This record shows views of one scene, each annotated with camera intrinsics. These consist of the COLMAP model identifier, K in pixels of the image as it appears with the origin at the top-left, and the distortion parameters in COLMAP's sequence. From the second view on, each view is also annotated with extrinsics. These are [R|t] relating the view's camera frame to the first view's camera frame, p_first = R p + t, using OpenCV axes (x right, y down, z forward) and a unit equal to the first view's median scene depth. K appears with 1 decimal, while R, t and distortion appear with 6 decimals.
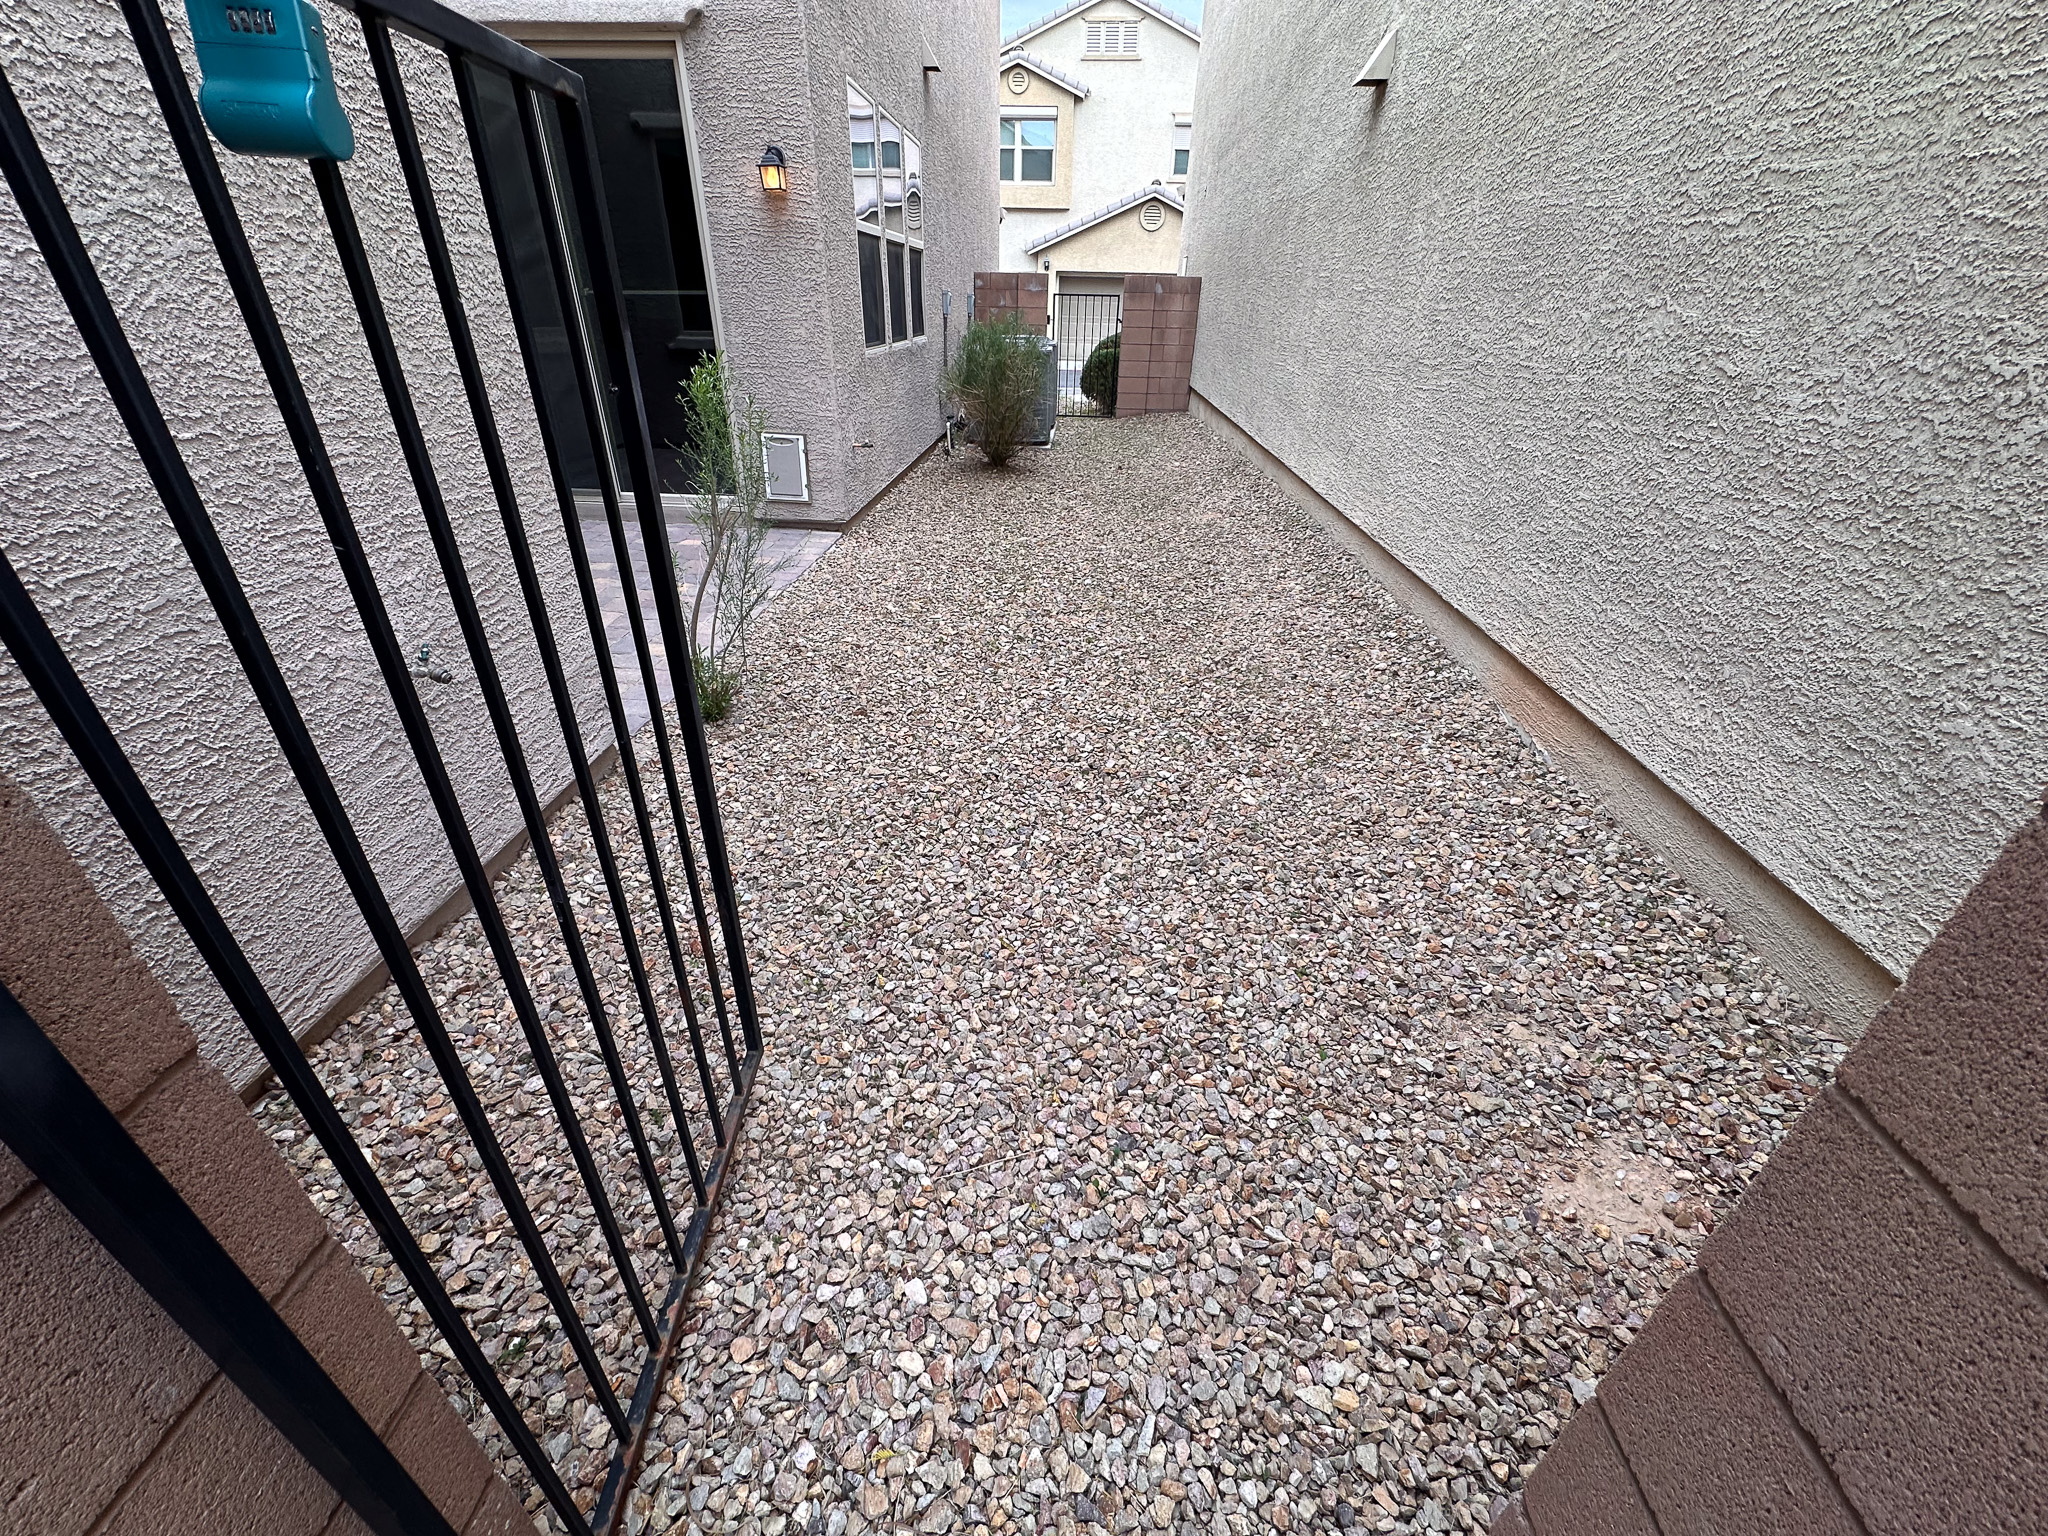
lens RADIAL K [[815.4, 0, 1024.0], [0, 815.4, 768.0], [0, 0, 1]] dist [-0.005704, 0.001532]
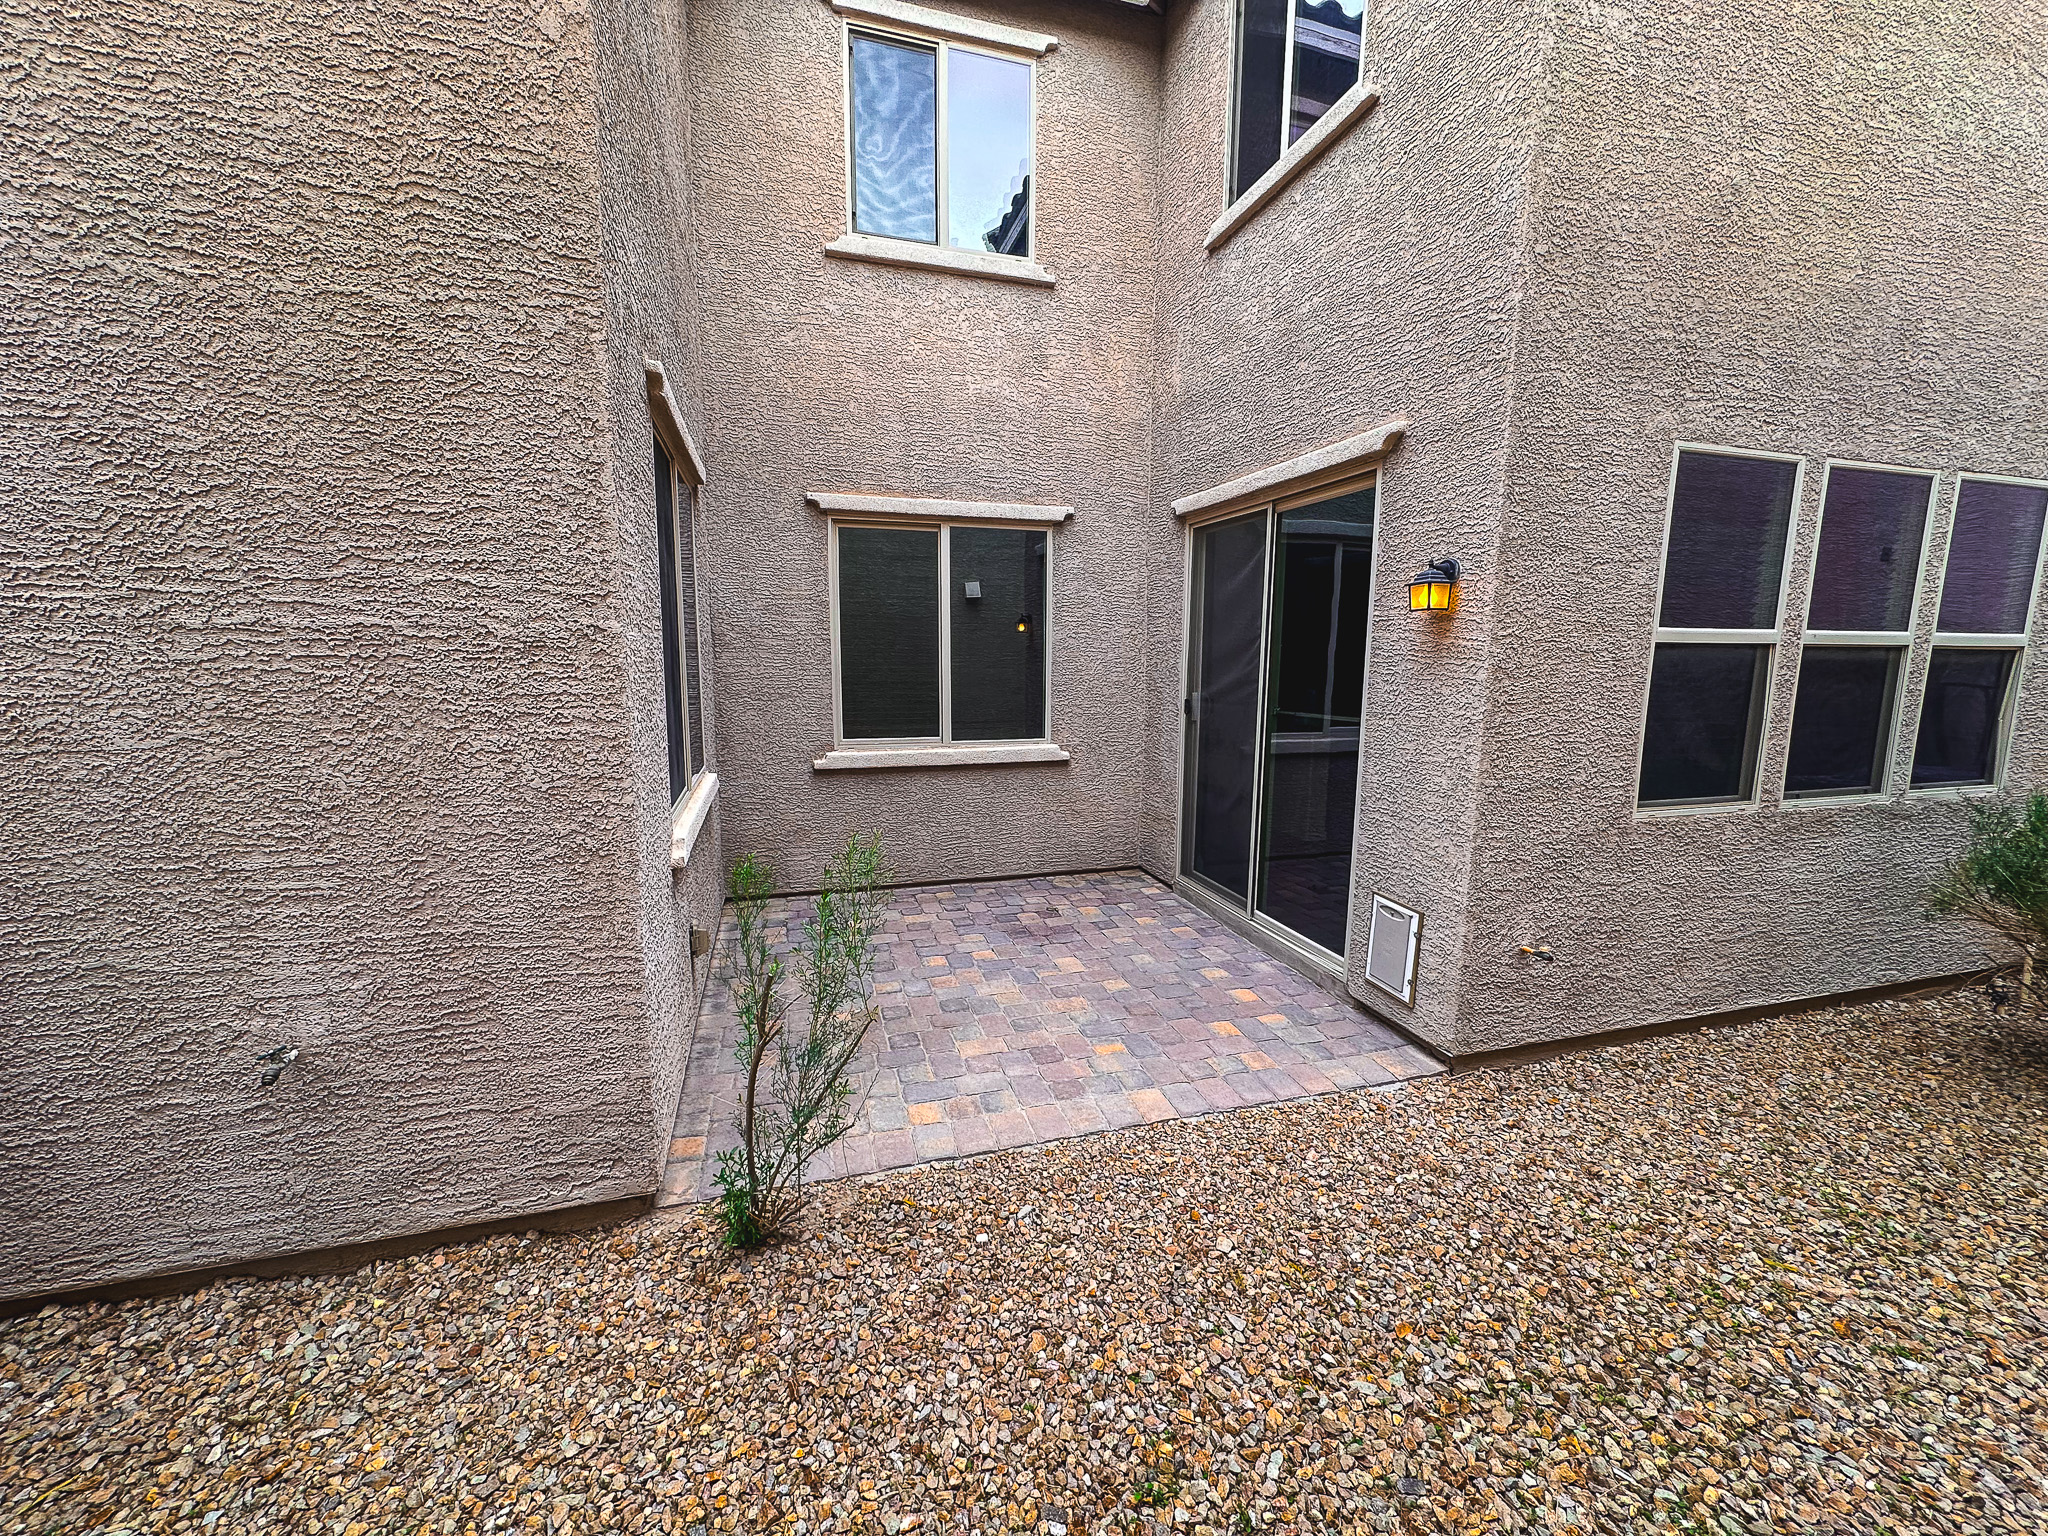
lens RADIAL K [[815.4, 0, 1024.0], [0, 815.4, 768.0], [0, 0, 1]] dist [-0.005704, 0.001532]
pose [[0.348909, 0.116960, -0.929829, 0.573498], [-0.468358, 0.881151, -0.064910, -0.807006], [0.811728, 0.458141, 0.362221, 1.106199]]
